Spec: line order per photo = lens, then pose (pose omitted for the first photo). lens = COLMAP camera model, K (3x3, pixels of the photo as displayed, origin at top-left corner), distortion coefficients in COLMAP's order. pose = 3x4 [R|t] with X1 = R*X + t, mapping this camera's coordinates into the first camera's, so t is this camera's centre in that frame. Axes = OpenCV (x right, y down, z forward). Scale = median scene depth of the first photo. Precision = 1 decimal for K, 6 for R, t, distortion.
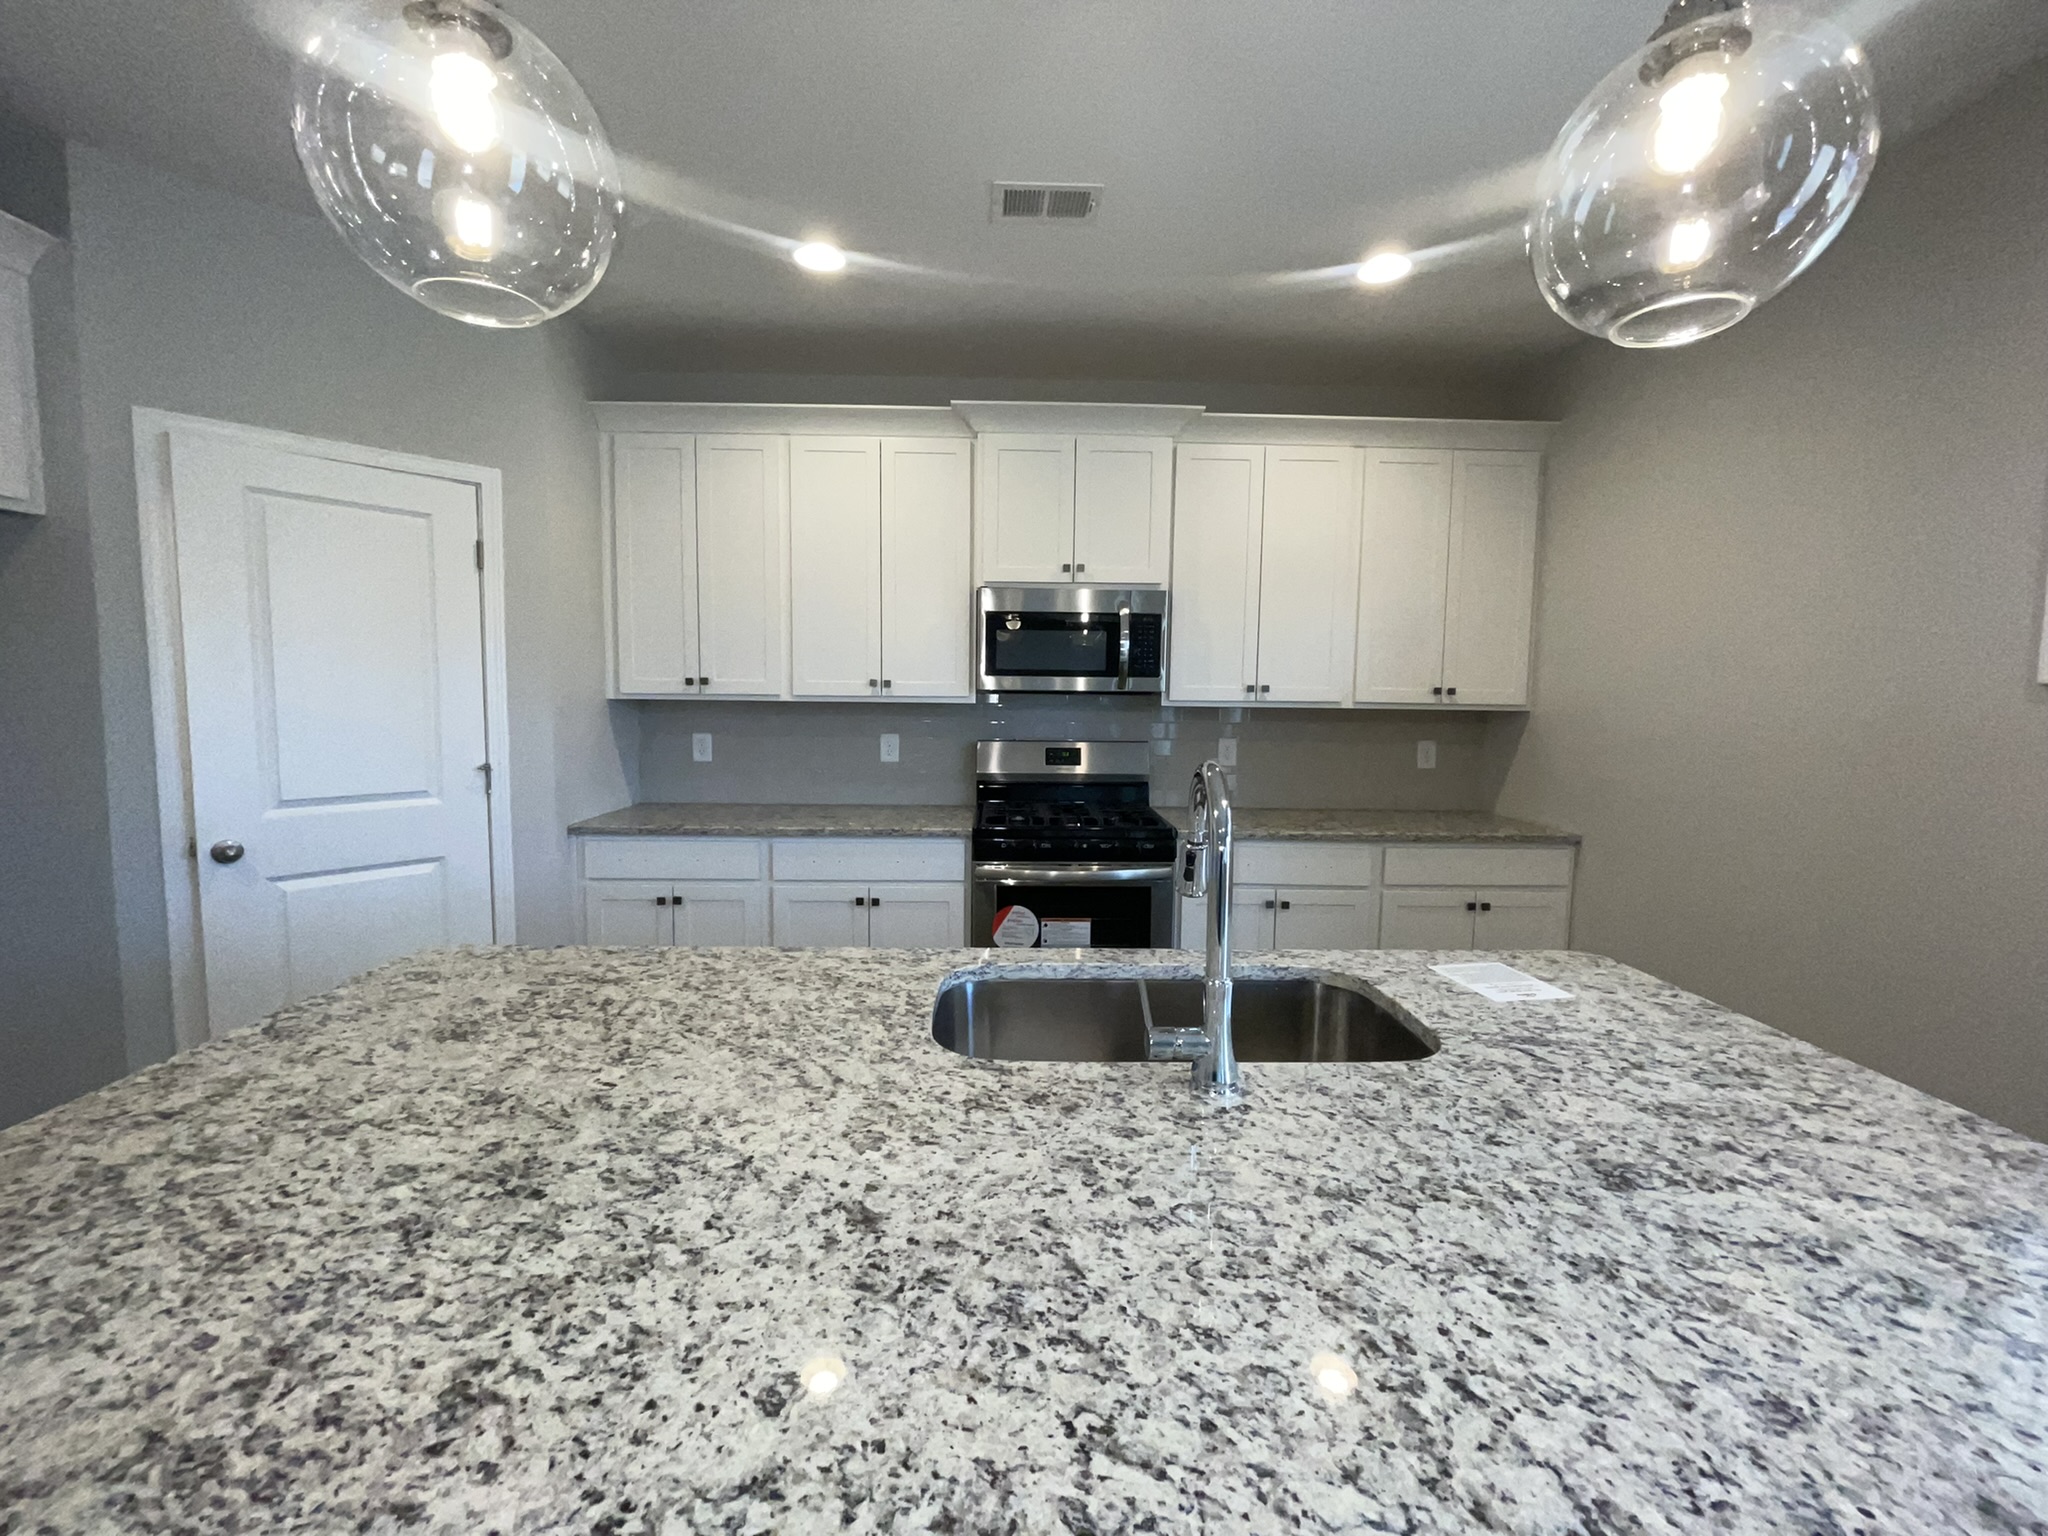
lens RADIAL K [[831.4, 0, 1010.6], [0, 831.4, 761.7], [0, 0, 1]] dist [0.000685, 0.000457]
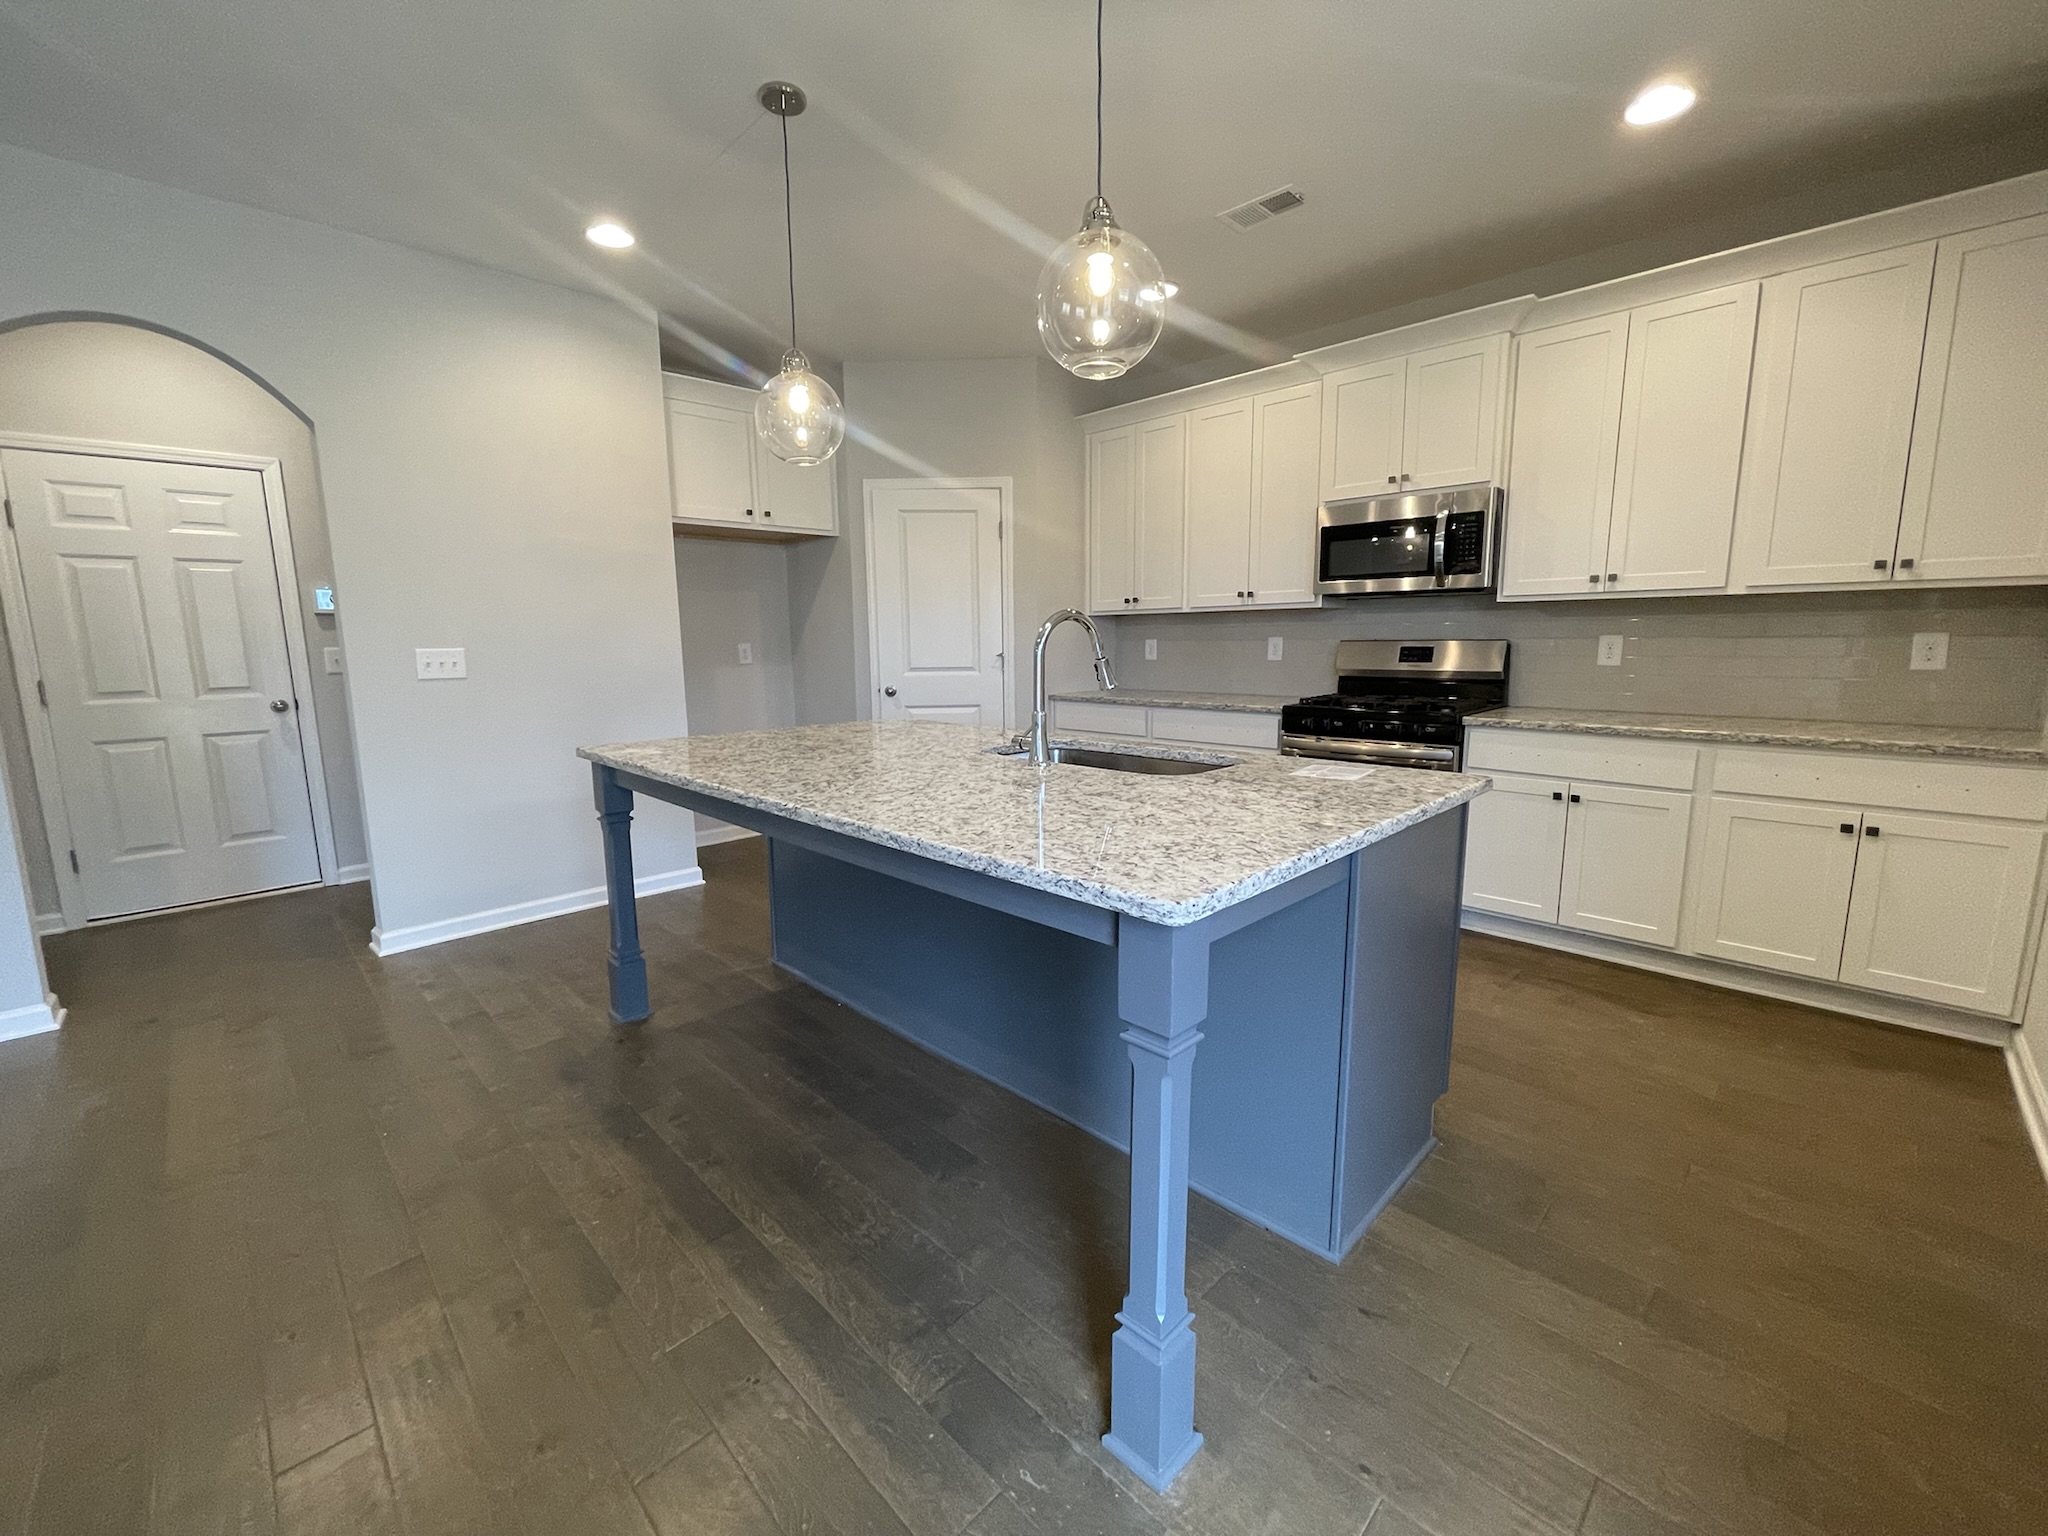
lens RADIAL K [[831.4, 0, 1010.6], [0, 831.4, 761.7], [0, 0, 1]] dist [0.000685, 0.000457]
pose [[0.687752, 0.088032, -0.720588, 0.549931], [-0.038837, 0.995660, 0.084569, 0.068679], [0.724906, -0.030176, 0.688187, -0.151338]]
